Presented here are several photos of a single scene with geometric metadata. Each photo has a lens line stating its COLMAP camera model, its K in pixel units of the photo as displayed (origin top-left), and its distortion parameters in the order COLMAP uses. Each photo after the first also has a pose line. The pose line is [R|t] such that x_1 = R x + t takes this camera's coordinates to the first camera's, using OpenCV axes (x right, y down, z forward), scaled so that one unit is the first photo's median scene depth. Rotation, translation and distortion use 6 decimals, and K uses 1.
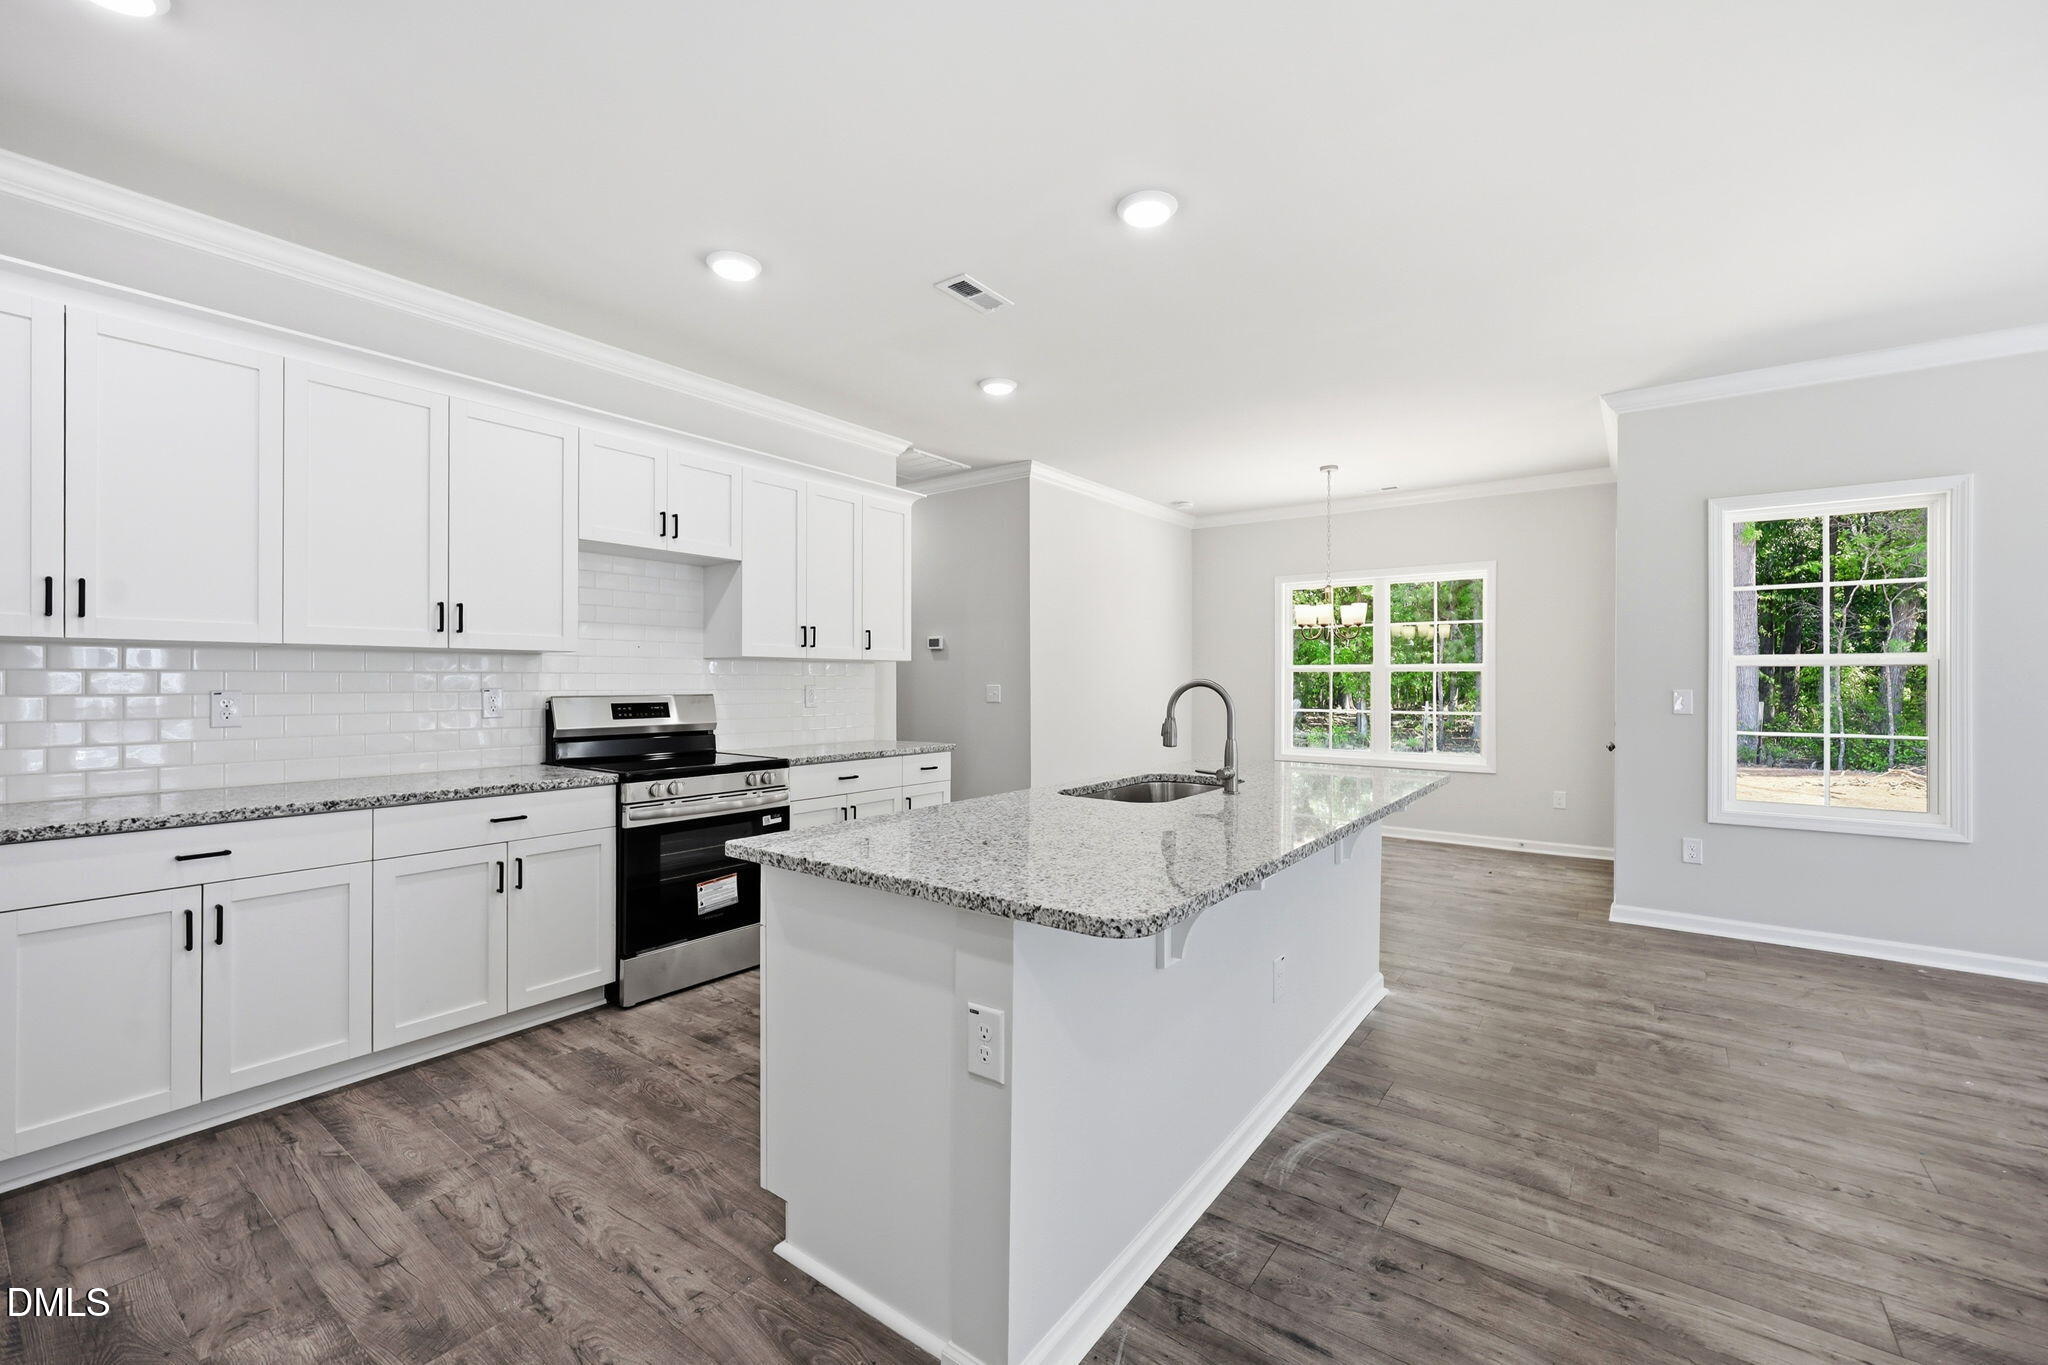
lens RADIAL K [[836.2, 0, 1029.0], [0, 836.2, 678.2], [0, 0, 1]] dist [0.000927, 0.000289]
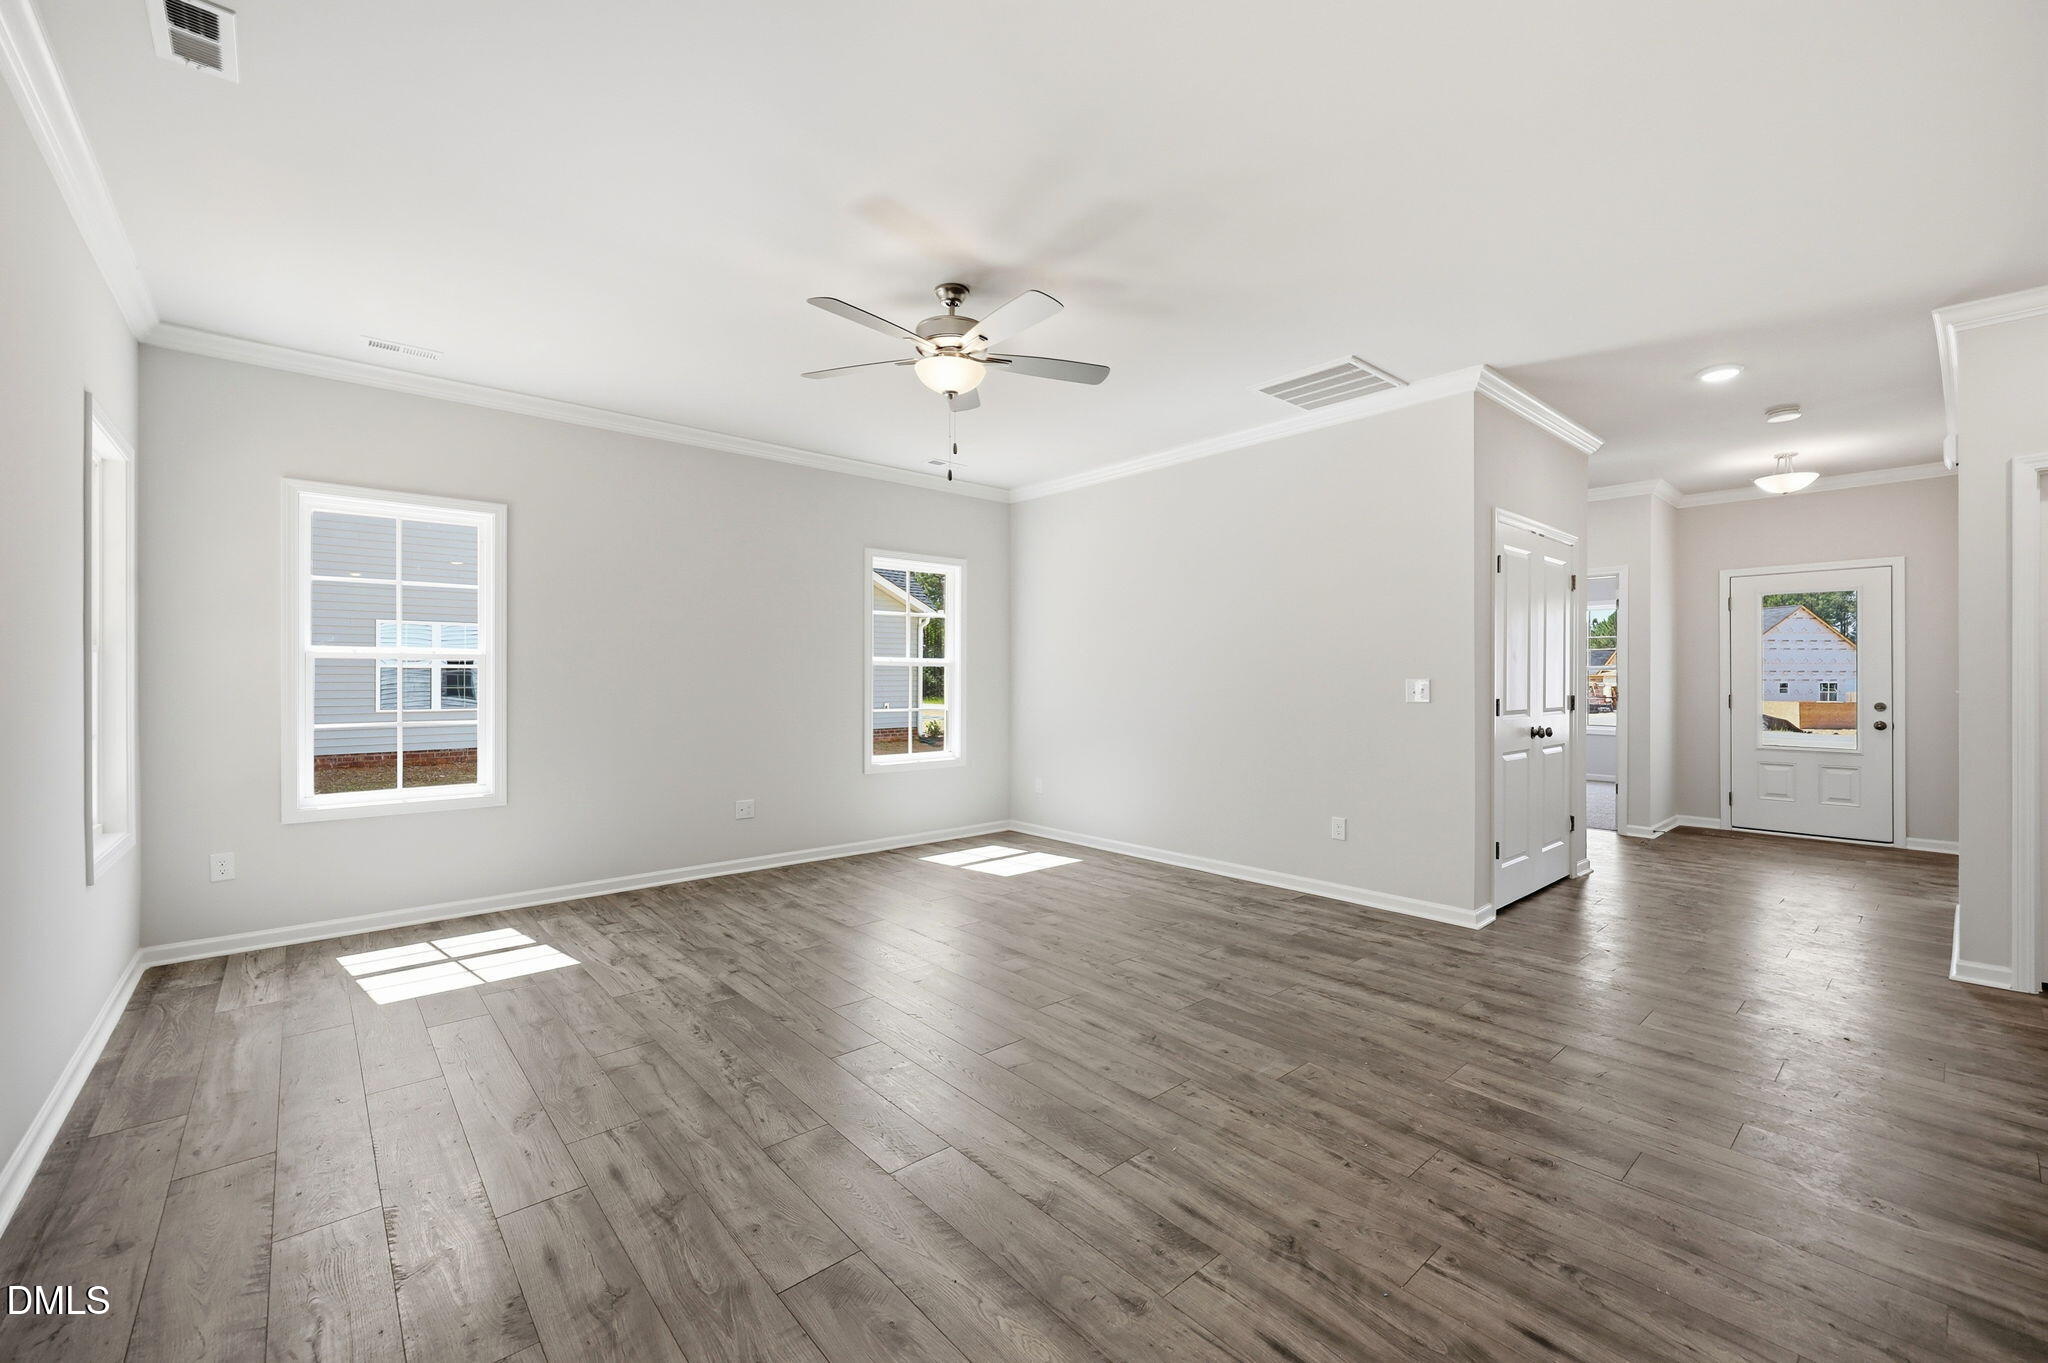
lens RADIAL K [[824.3, 0, 1035.4], [0, 824.3, 688.2], [0, 0, 1]] dist [-0.000806, 0.000624]
pose [[-0.977618, -0.005795, 0.210307, 0.995710], [-0.003076, 0.999907, 0.013254, 0.012518], [-0.210364, 0.012310, -0.977546, 1.451647]]
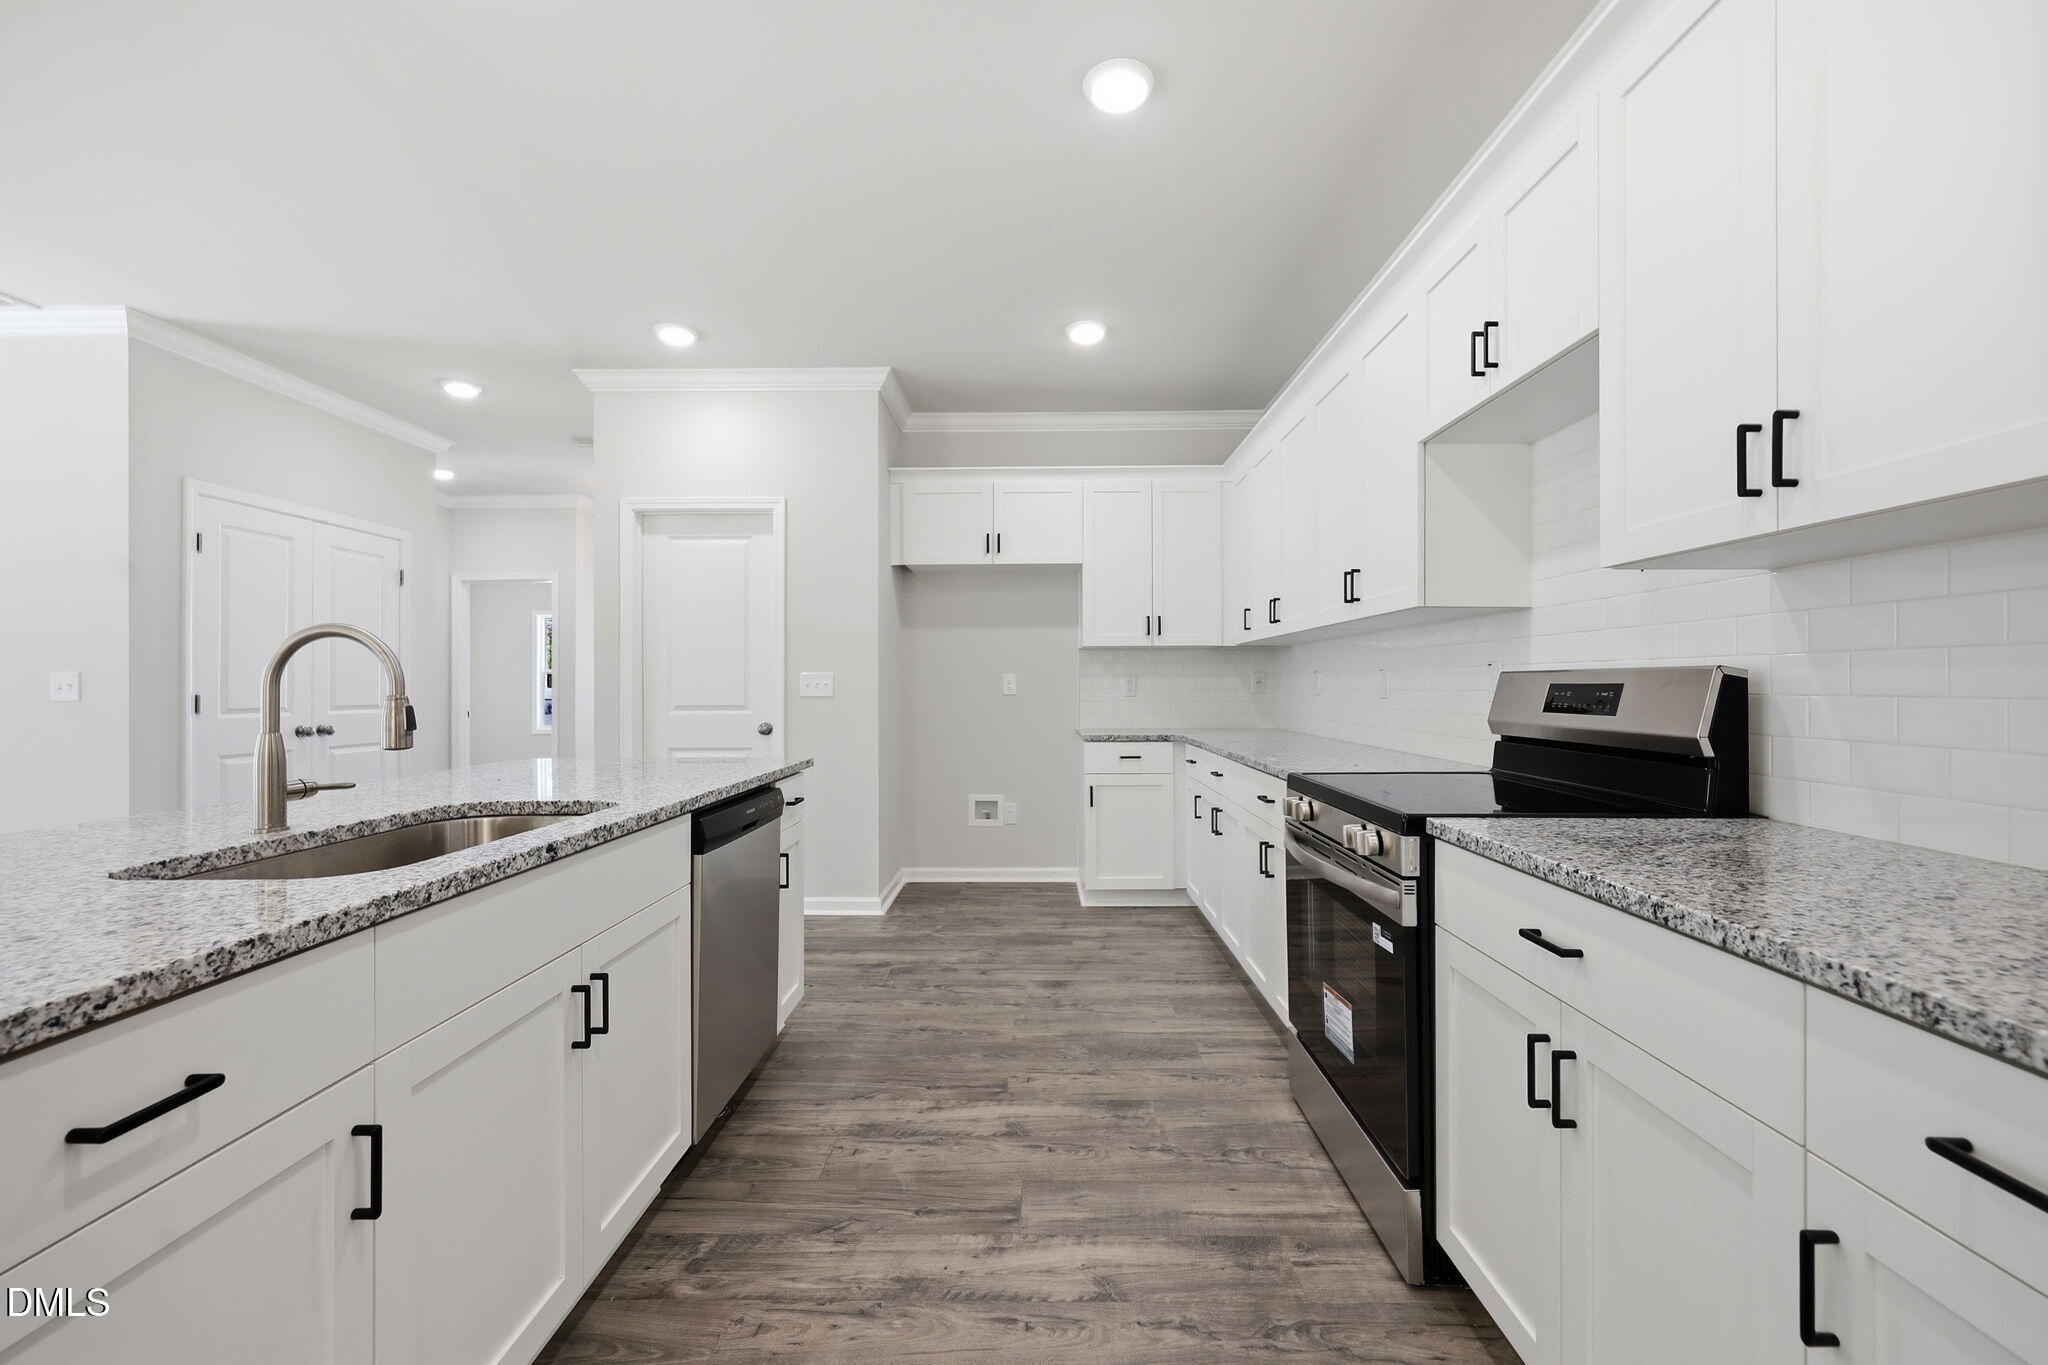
lens RADIAL K [[836.2, 0, 1029.0], [0, 836.2, 678.2], [0, 0, 1]] dist [0.000927, 0.000289]
pose [[-0.811348, -0.003806, -0.584552, 0.157119], [0.002831, 0.999941, -0.010439, 0.041789], [0.584557, -0.010125, -0.811289, 1.695392]]
